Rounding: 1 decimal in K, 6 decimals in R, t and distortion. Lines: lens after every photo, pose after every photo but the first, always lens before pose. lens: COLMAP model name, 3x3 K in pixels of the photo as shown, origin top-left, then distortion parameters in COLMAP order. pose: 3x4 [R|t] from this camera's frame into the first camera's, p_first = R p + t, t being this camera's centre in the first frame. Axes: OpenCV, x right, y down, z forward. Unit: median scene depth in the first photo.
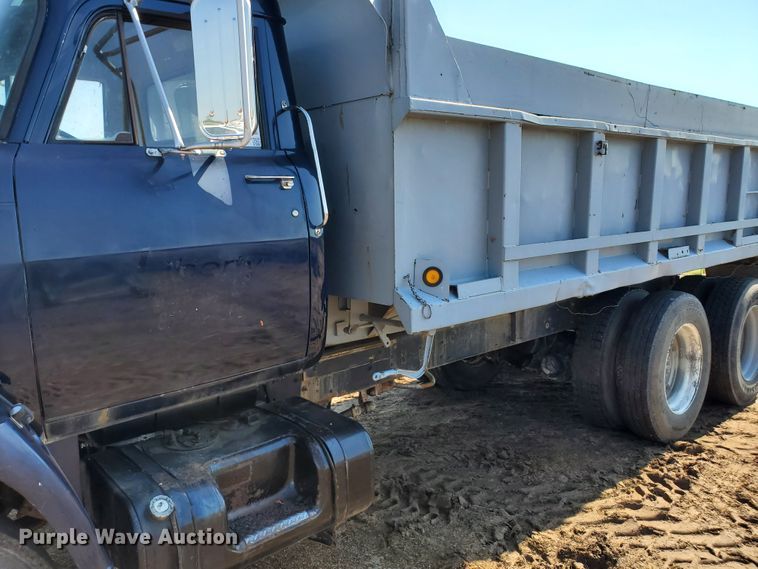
lens RADIAL K [[592.4, 0, 379.0], [0, 592.4, 284.5], [0, 0, 1]] dist [0.026306, 0.001476]
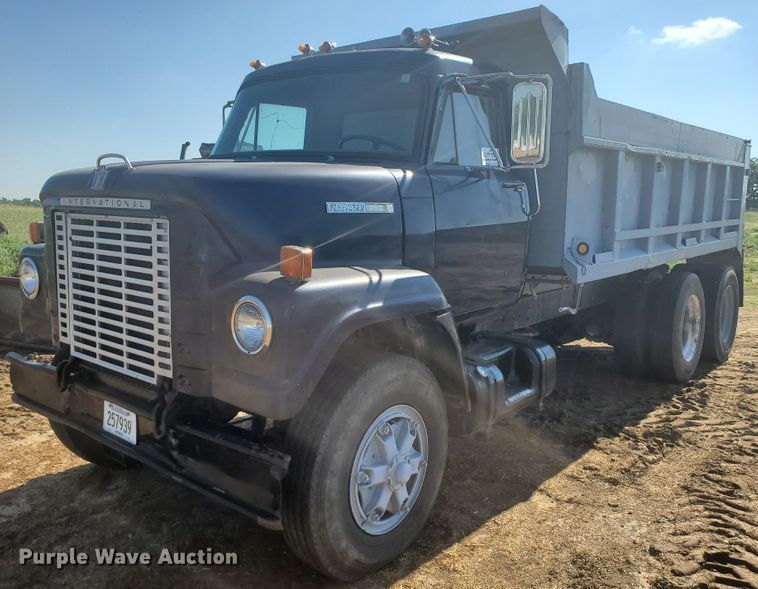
lens RADIAL K [[660.1, 0, 379.0], [0, 660.1, 294.5], [0, 0, 1]] dist [0.033356, -0.002562]
pose [[0.987210, -0.000487, 0.159422, -0.572587], [0.000773, 0.999998, -0.001731, 0.087310], [-0.159421, 0.001832, 0.987209, -0.507868]]
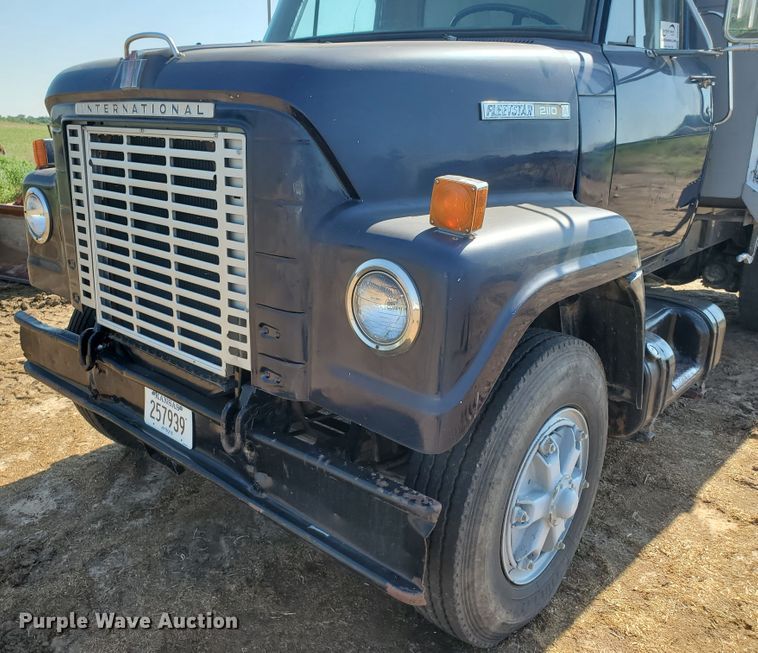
lens RADIAL K [[682.4, 0, 319.4], [0, 682.4, 318.4], [0, 0, 1]] dist [0.079924, -0.126339]
pose [[0.997238, -0.009417, 0.073677, -0.684445], [-0.001291, 0.989584, 0.143954, 0.058943], [-0.074266, -0.143651, 0.986838, -0.211959]]
